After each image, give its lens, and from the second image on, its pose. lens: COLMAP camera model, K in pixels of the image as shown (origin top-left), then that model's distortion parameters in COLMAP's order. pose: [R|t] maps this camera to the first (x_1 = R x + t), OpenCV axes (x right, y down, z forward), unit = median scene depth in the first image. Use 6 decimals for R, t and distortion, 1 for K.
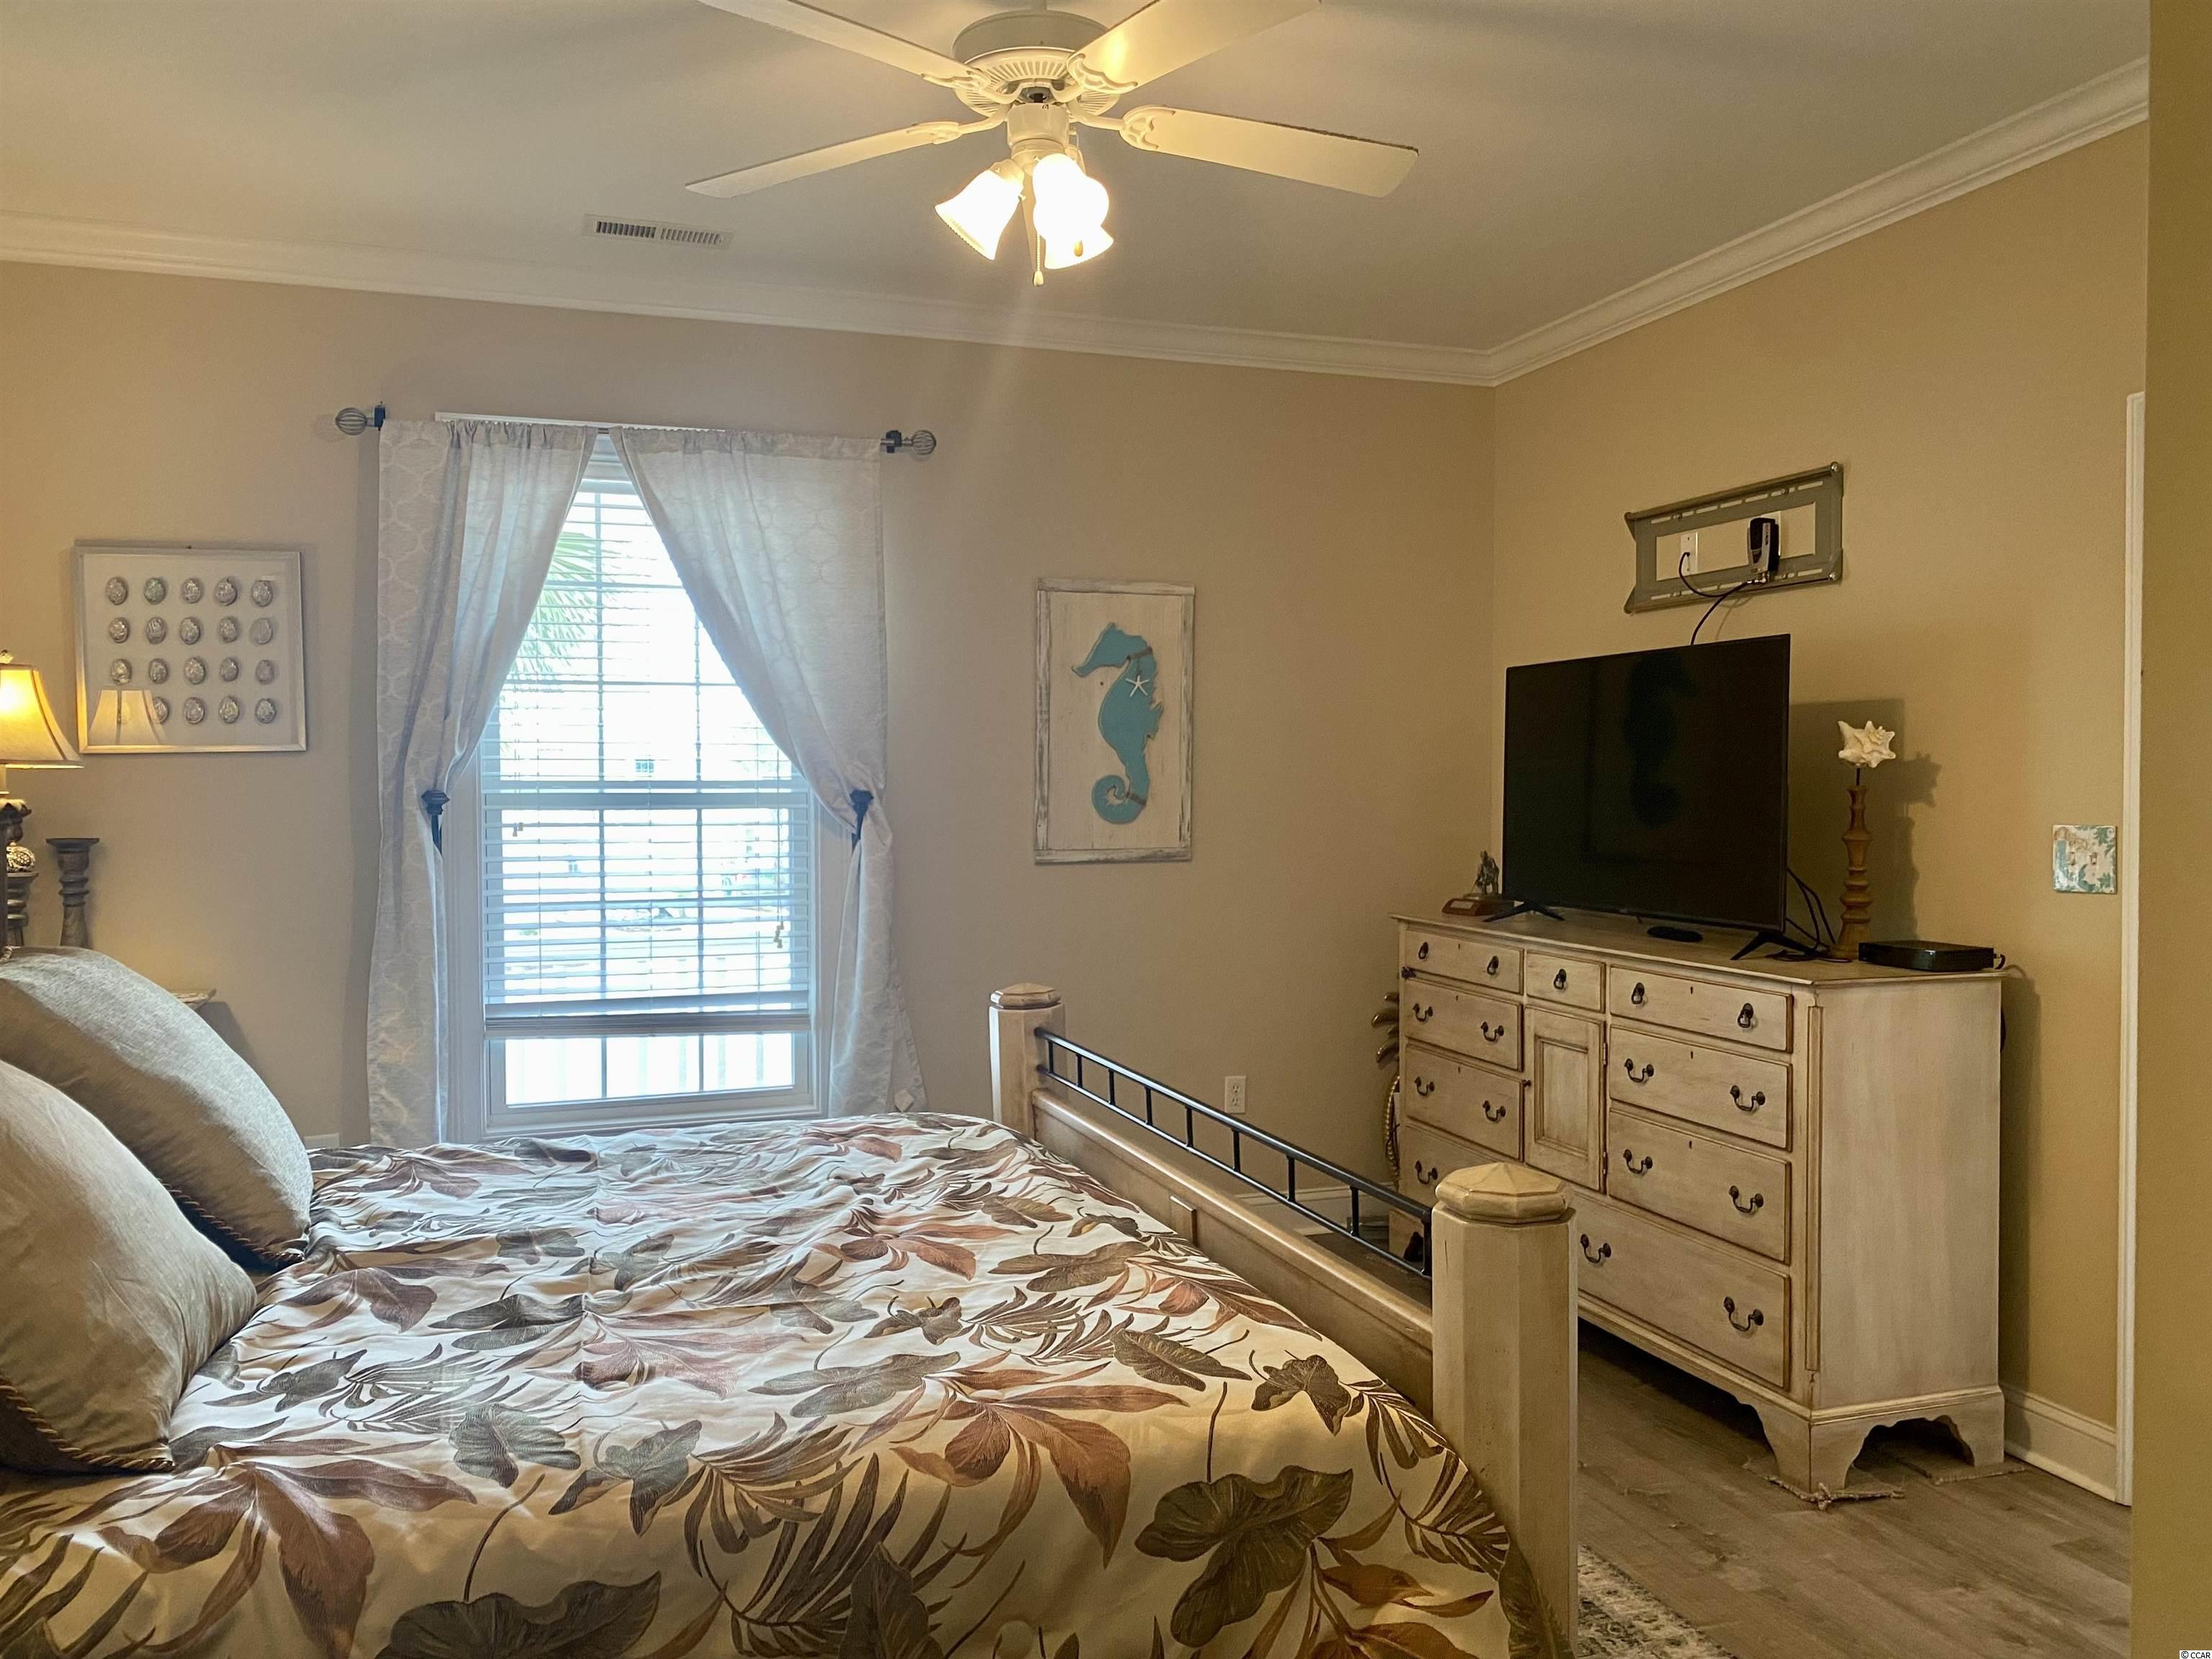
lens RADIAL K [[1681.0, 0, 1106.1], [0, 1681.0, 834.0], [0, 0, 1]] dist [0.025166, 0.002233]
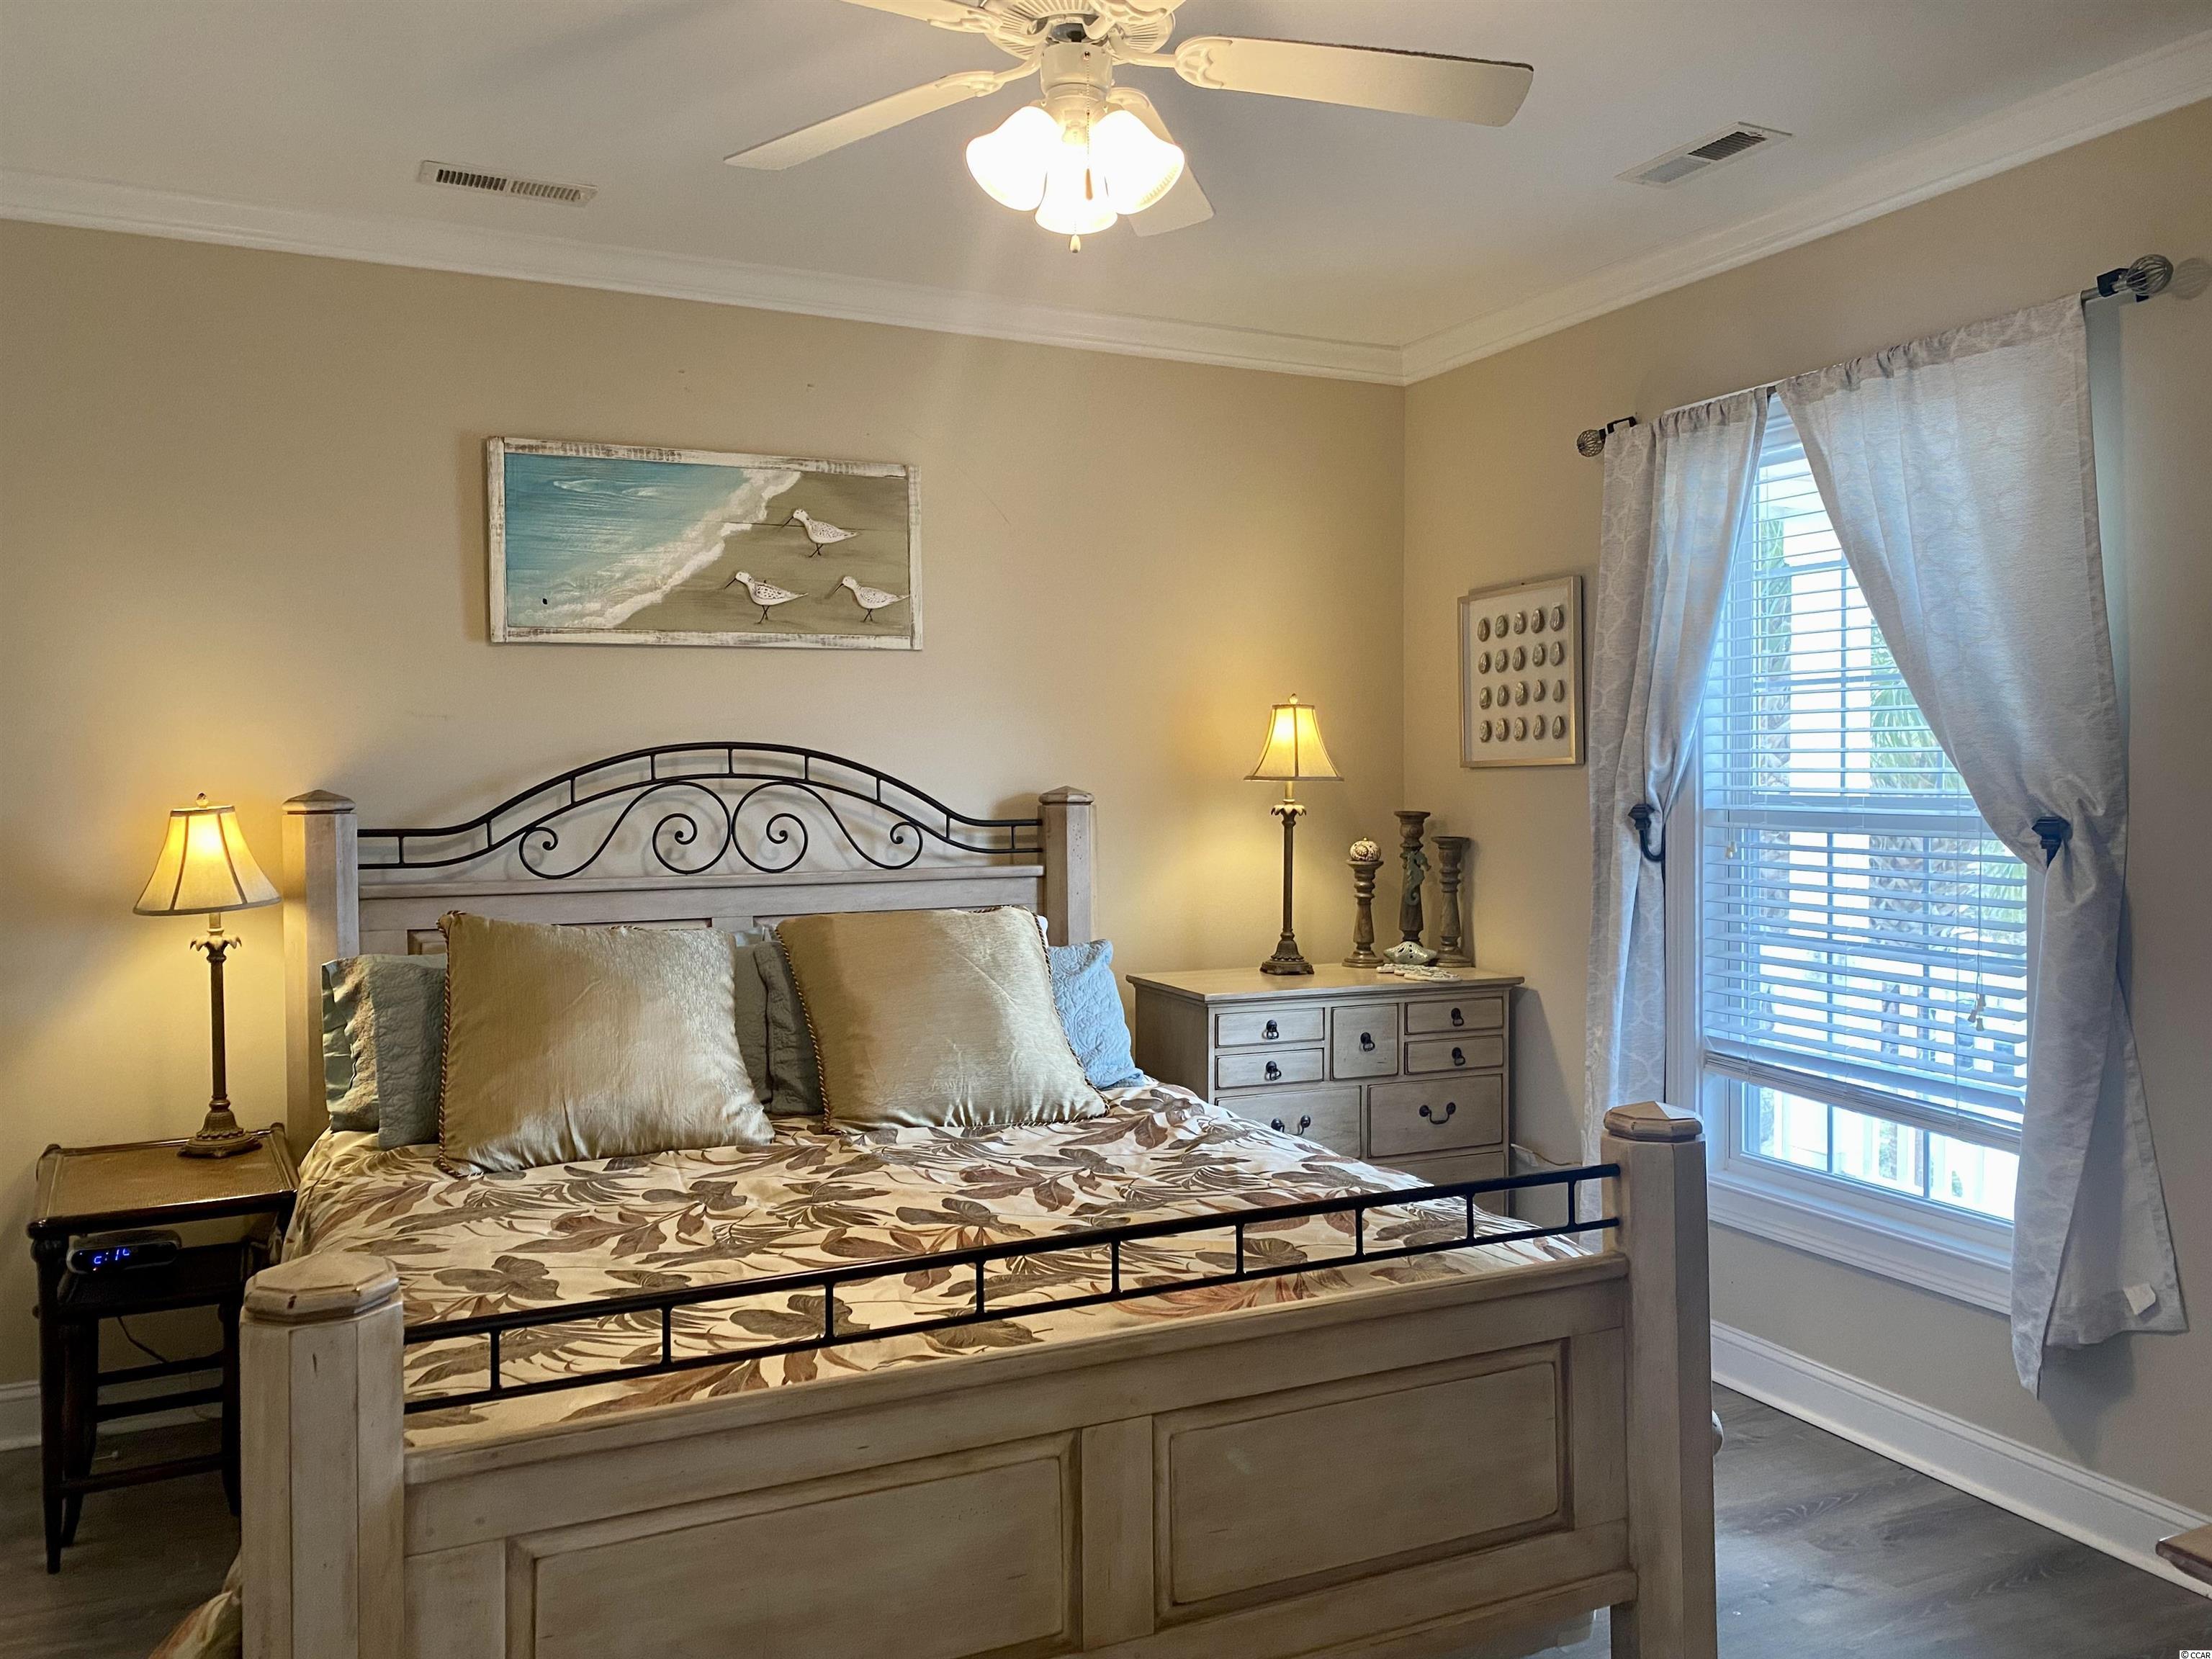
lens RADIAL K [[1681.0, 0, 1105.4], [0, 1681.0, 820.8], [0, 0, 1]] dist [0.025166, 0.002233]
pose [[0.112875, 0.034262, -0.993018, 0.535774], [-0.030504, 0.999054, 0.031003, -0.037425], [0.993141, 0.026792, 0.113813, 0.587873]]
